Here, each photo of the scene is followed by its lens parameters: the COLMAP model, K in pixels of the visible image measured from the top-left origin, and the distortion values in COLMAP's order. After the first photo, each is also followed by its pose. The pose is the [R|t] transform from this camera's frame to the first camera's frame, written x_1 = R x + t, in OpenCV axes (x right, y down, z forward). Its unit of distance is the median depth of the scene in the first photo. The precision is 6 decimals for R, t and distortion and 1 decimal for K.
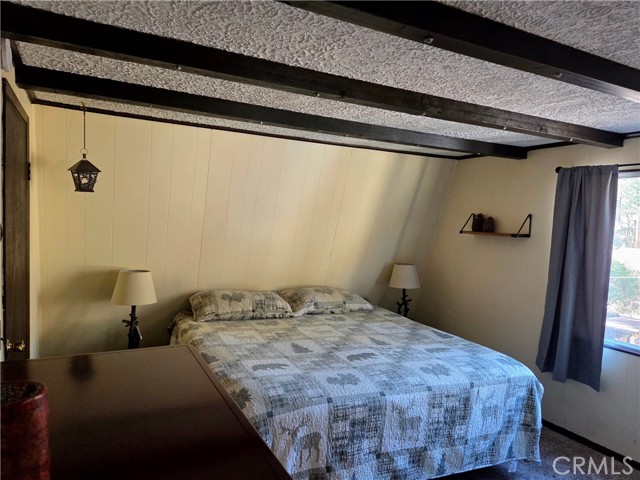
lens RADIAL K [[424.9, 0, 320.4], [0, 424.9, 241.3], [0, 0, 1]] dist [0.069126, -0.031687]
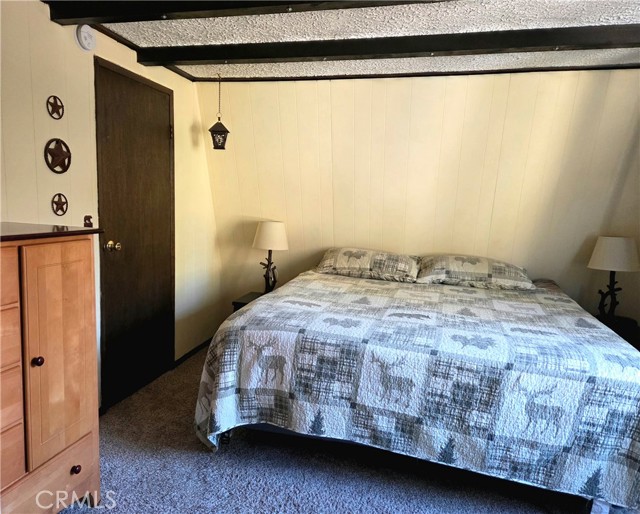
lens RADIAL K [[476.5, 0, 316.0], [0, 476.5, 260.5], [0, 0, 1]] dist [0.063897, -0.030371]
pose [[0.744004, 0.070042, -0.664494, 0.600656], [-0.043370, 0.997456, 0.056579, 0.114991], [0.666766, -0.013276, 0.745149, 0.164552]]
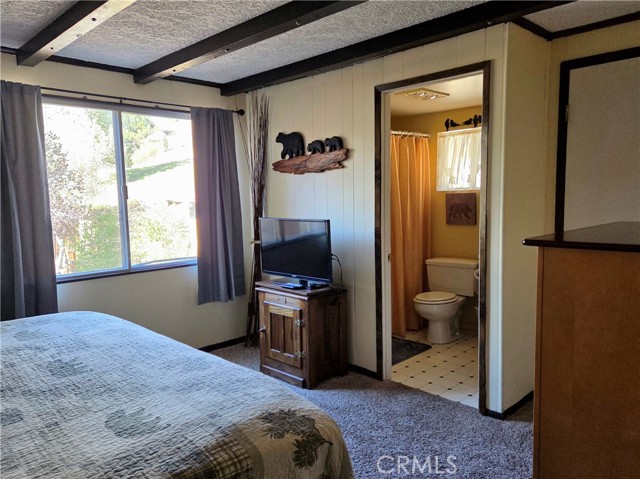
lens RADIAL K [[489.8, 0, 314.4], [0, 489.8, 241.3], [0, 0, 1]] dist [0.068391, -0.058861]
pose [[-0.281399, -0.120949, 0.951938, -0.595508], [0.062923, 0.987564, 0.144075, 0.036213], [-0.957526, 0.100441, -0.270289, 0.859483]]
